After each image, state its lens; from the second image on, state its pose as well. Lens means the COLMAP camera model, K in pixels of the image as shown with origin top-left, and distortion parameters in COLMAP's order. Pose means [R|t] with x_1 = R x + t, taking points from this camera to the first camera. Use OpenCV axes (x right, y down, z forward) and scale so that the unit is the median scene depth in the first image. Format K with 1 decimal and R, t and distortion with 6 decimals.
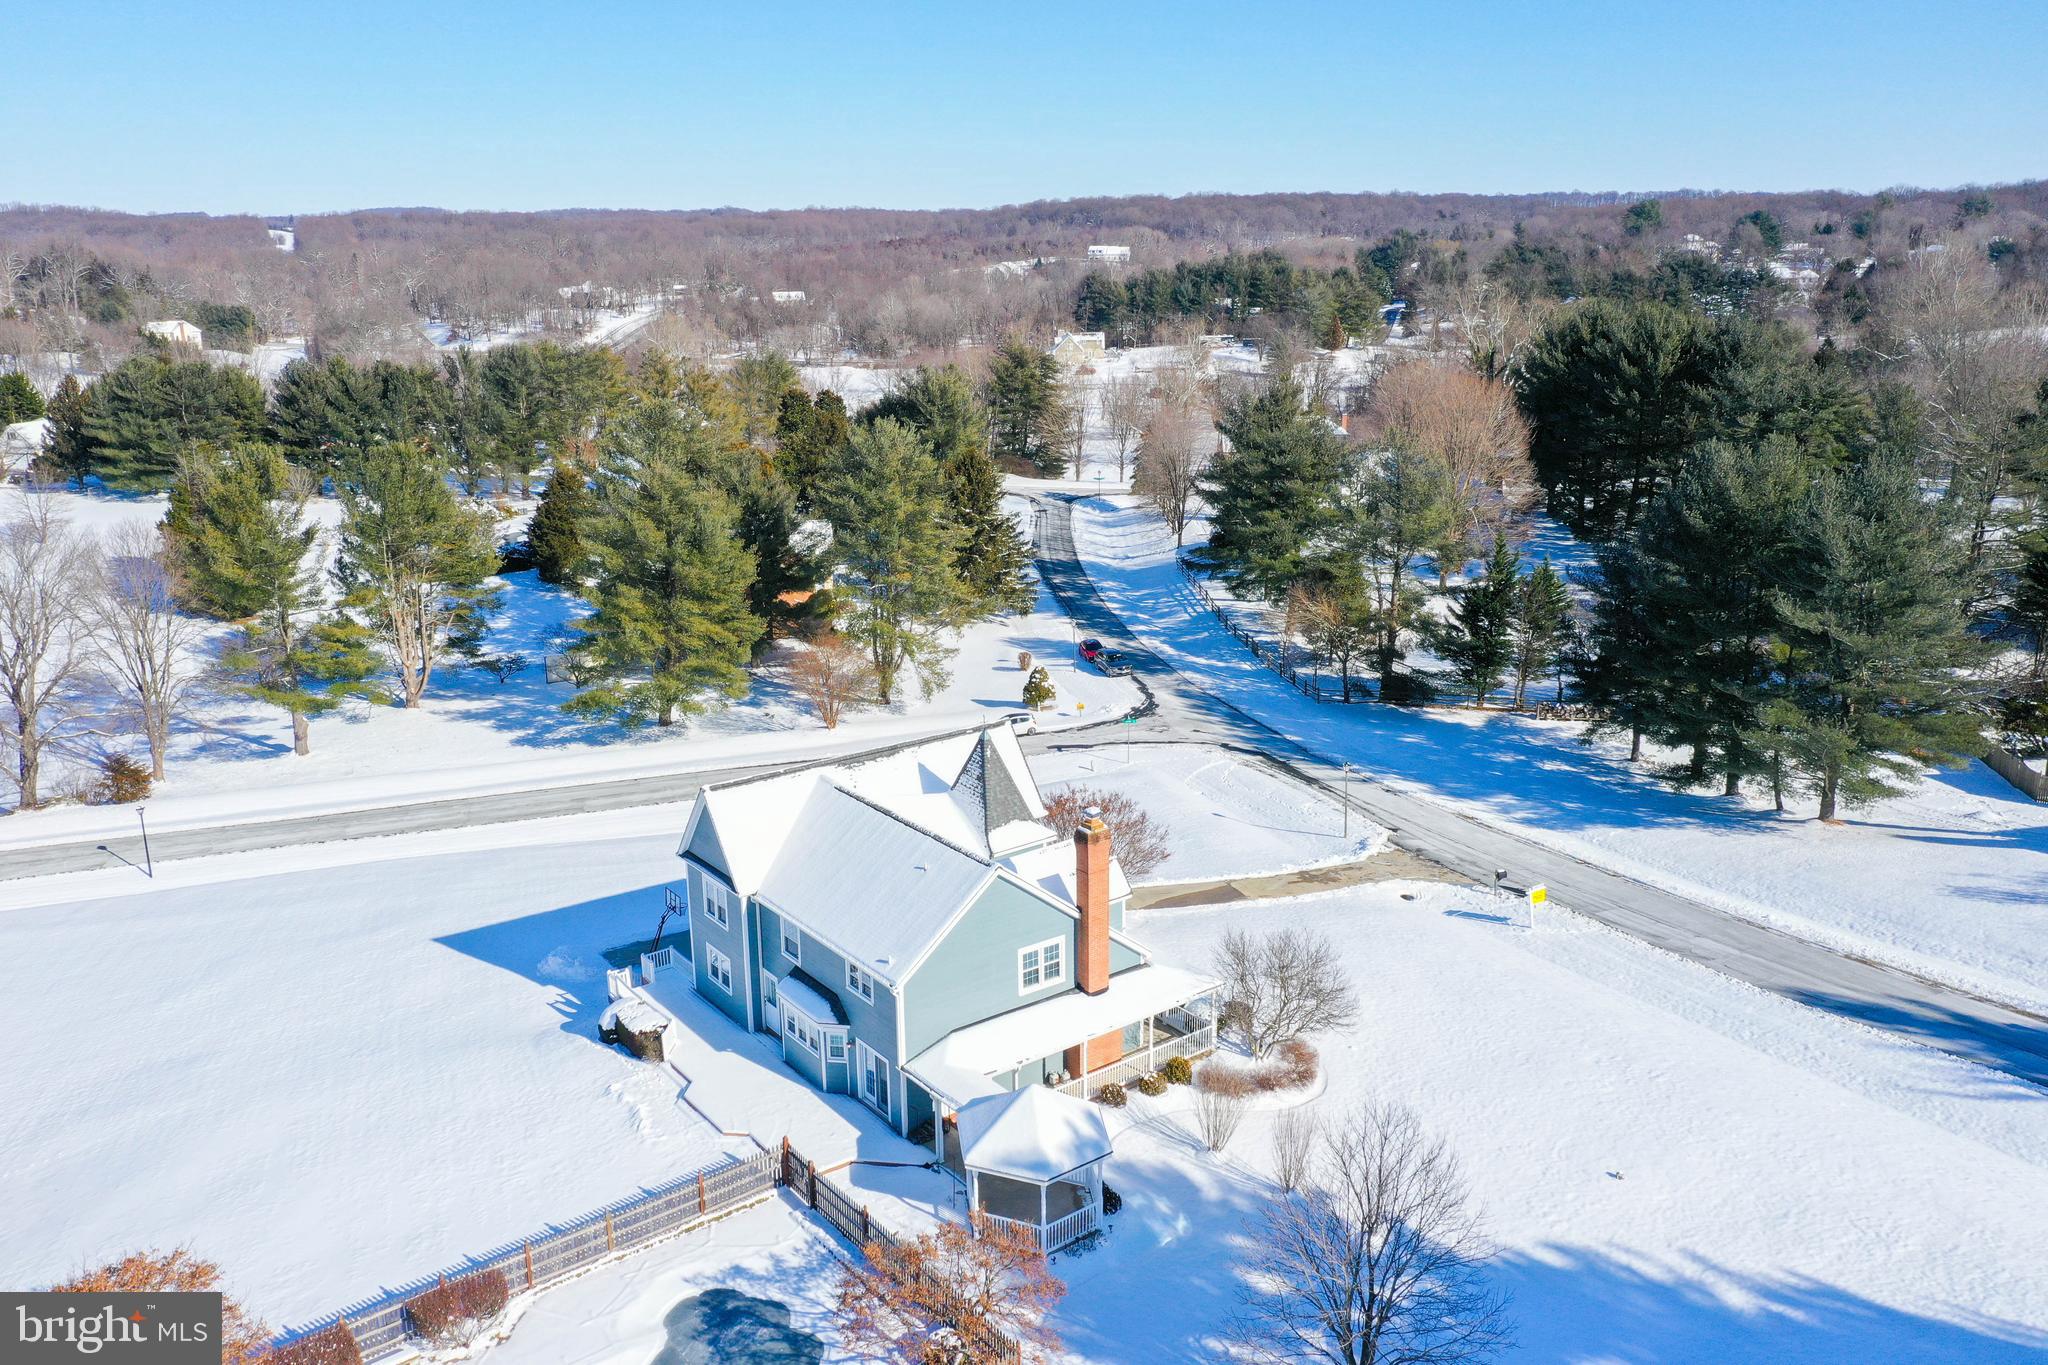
lens RADIAL K [[1656.2, 0, 1040.9], [0, 1656.2, 679.8], [0, 0, 1]] dist [0.027682, -0.003565]
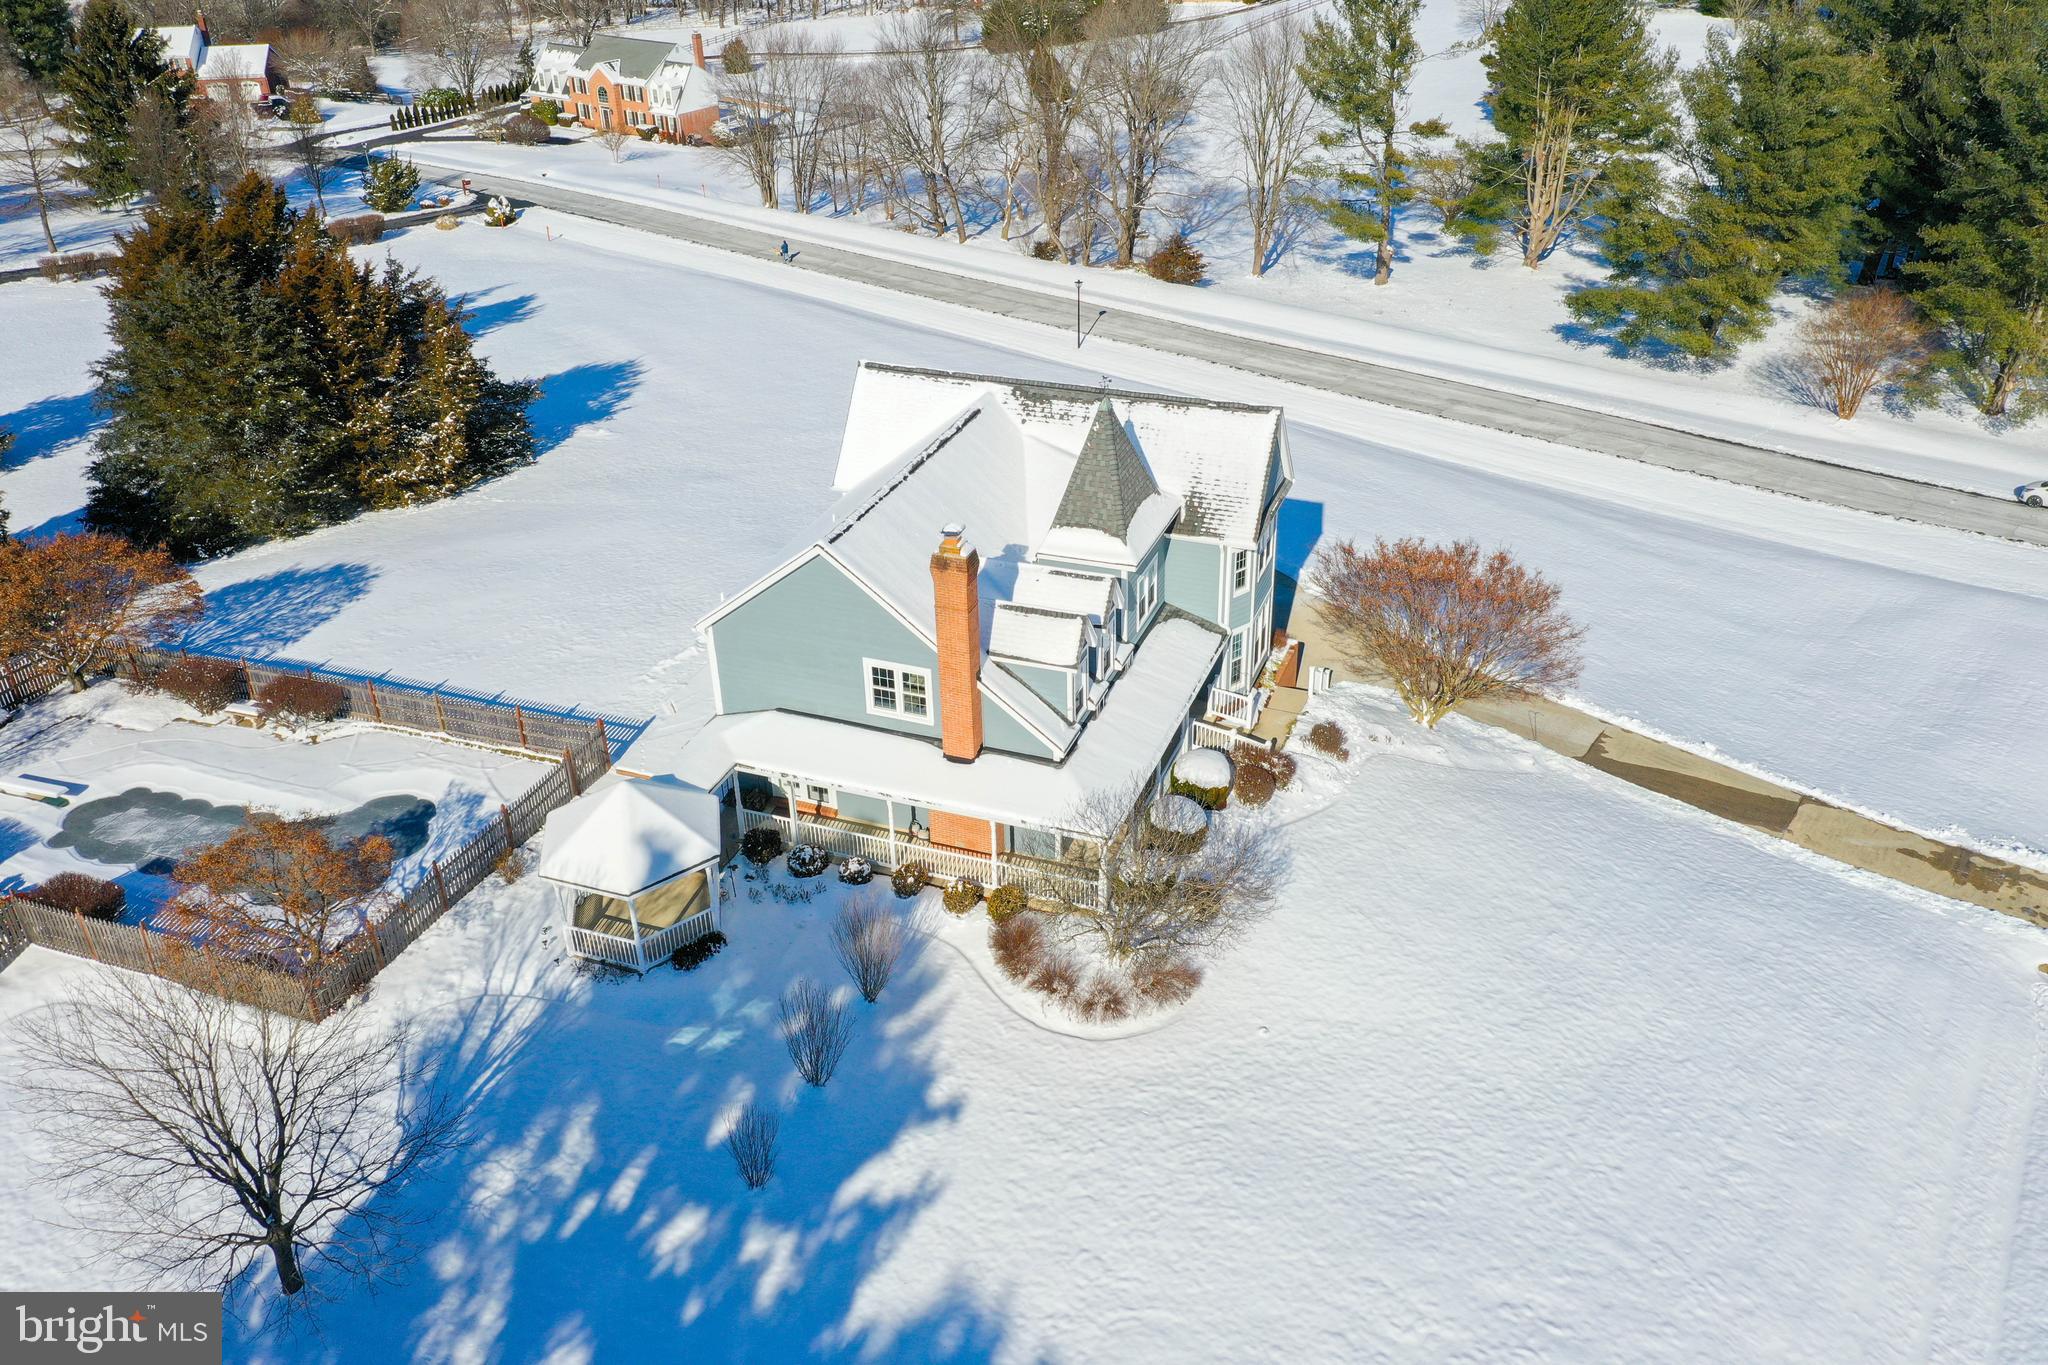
lens RADIAL K [[1656.2, 0, 1021.2], [0, 1656.2, 691.8], [0, 0, 1]] dist [0.027682, -0.003565]
pose [[0.518874, 0.424574, -0.741962, 0.613312], [-0.205678, 0.904451, 0.373719, -0.133341], [0.829739, -0.041308, 0.556621, 0.609055]]
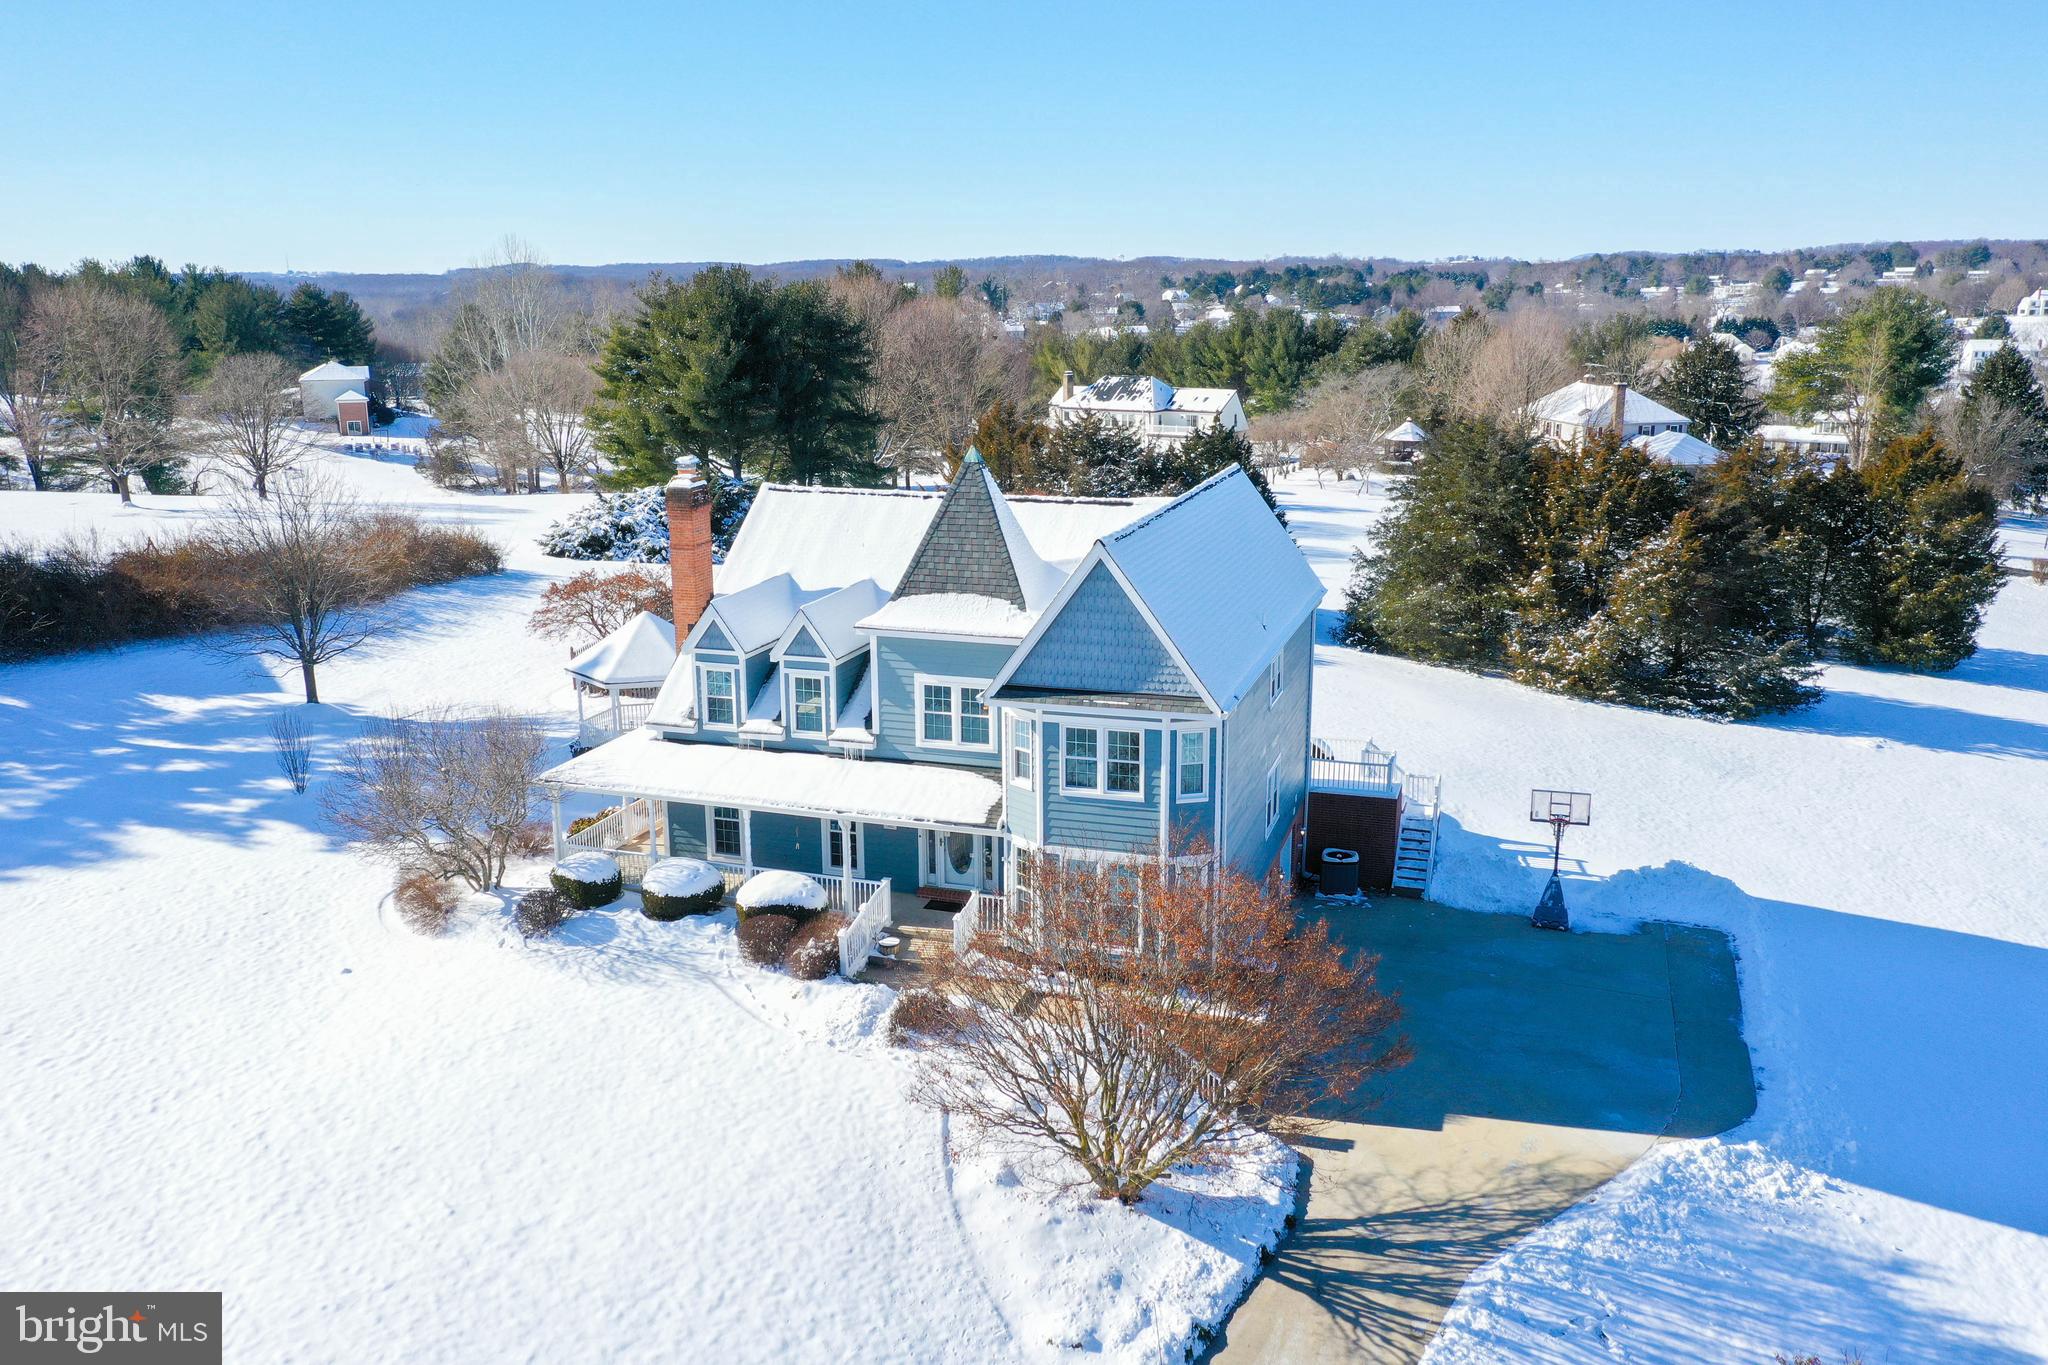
lens RADIAL K [[1656.2, 0, 1004.7], [0, 1656.2, 680.5], [0, 0, 1]] dist [0.027682, -0.003565]
pose [[-0.836432, 0.135077, -0.531164, 0.315668], [-0.137557, 0.886392, 0.442027, -0.177976], [0.530527, 0.442791, -0.722826, 1.633830]]
